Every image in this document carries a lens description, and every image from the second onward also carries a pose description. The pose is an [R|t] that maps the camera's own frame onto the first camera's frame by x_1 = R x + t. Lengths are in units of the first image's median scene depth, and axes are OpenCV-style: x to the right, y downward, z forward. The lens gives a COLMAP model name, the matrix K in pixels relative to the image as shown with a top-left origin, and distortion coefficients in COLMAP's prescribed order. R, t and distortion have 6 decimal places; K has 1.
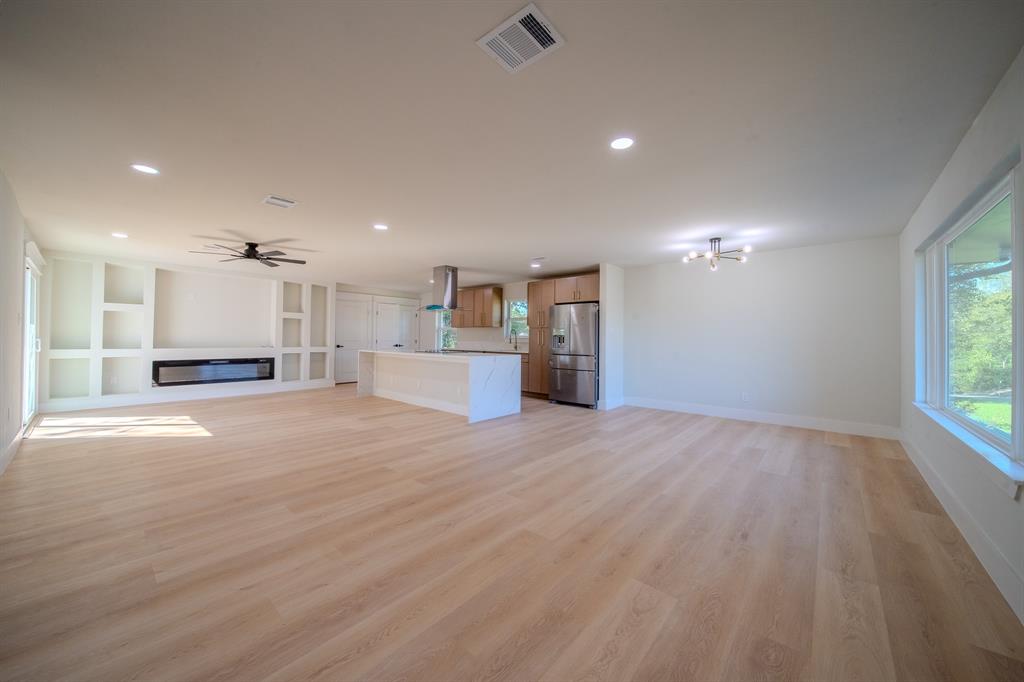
lens RADIAL K [[370.2, 0, 504.8], [0, 370.2, 332.8], [0, 0, 1]] dist [-0.001934, -0.001083]
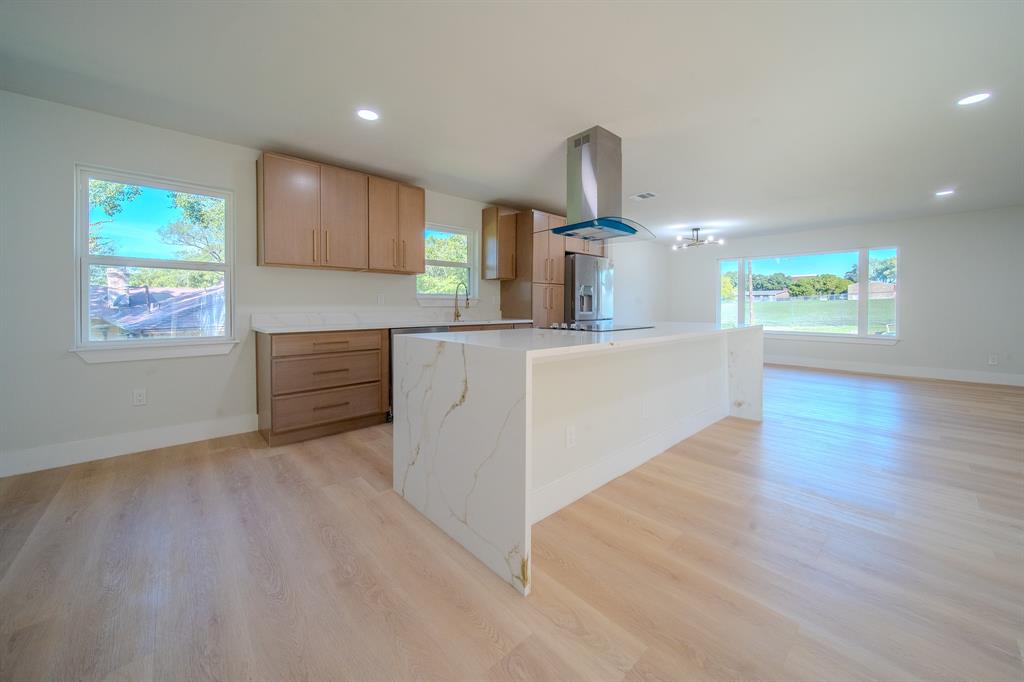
lens RADIAL K [[370.2, 0, 522.2], [0, 370.2, 306.9], [0, 0, 1]] dist [-0.001934, -0.001083]
pose [[0.103594, -0.011483, 0.994553, -0.569491], [-0.012711, 0.999836, 0.012868, 0.021477], [-0.994538, -0.013974, 0.103431, 0.960656]]
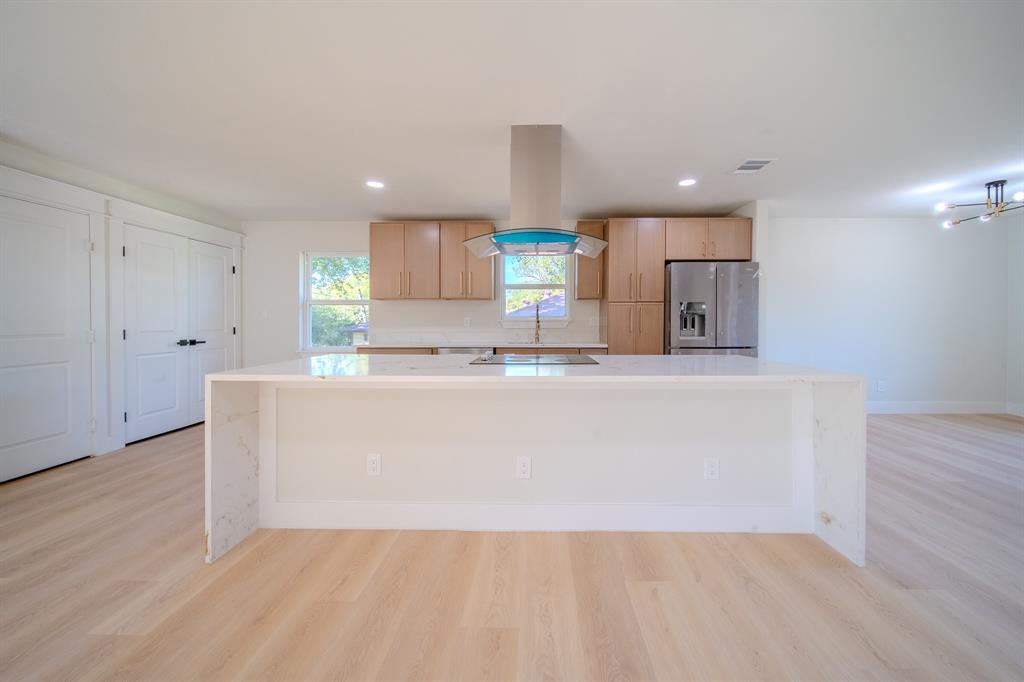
lens RADIAL K [[370.2, 0, 536.9], [0, 370.2, 324.3], [0, 0, 1]] dist [-0.001934, -0.001083]
pose [[0.756965, -0.015410, 0.653273, -0.378411], [-0.001790, 0.999669, 0.025655, 0.006854], [-0.653452, -0.020589, 0.756688, 0.656690]]
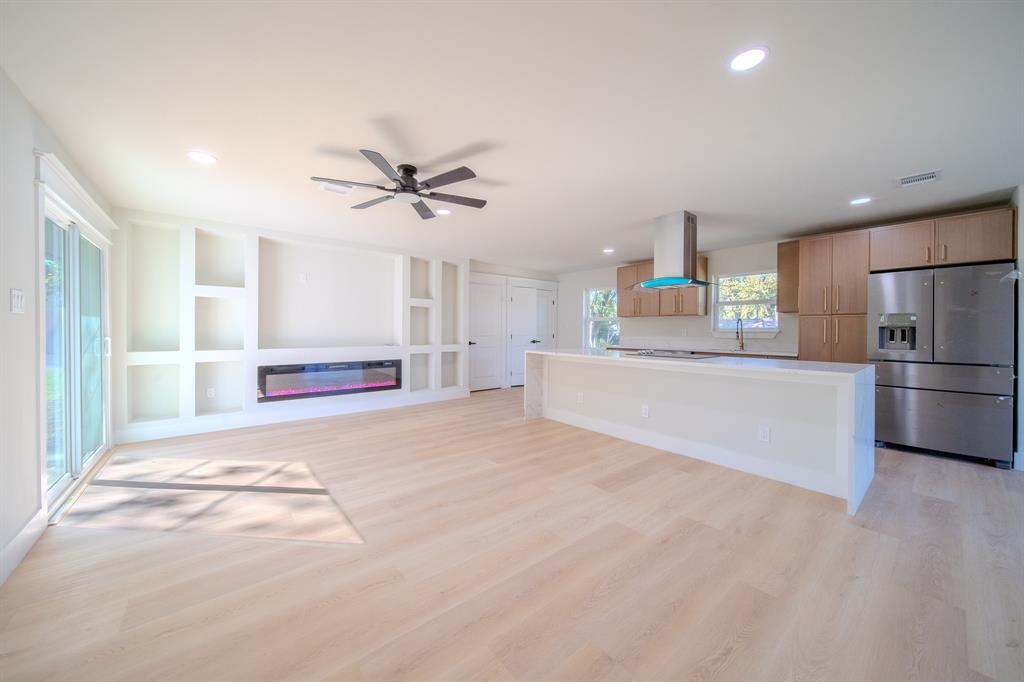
lens RADIAL K [[370.2, 0, 506.8], [0, 370.2, 333.4], [0, 0, 1]] dist [-0.001934, -0.001083]
pose [[0.985645, -0.004109, -0.168779, -0.305821], [0.007730, 0.999754, 0.020804, 0.000857], [0.168652, -0.021810, 0.985434, 0.322534]]
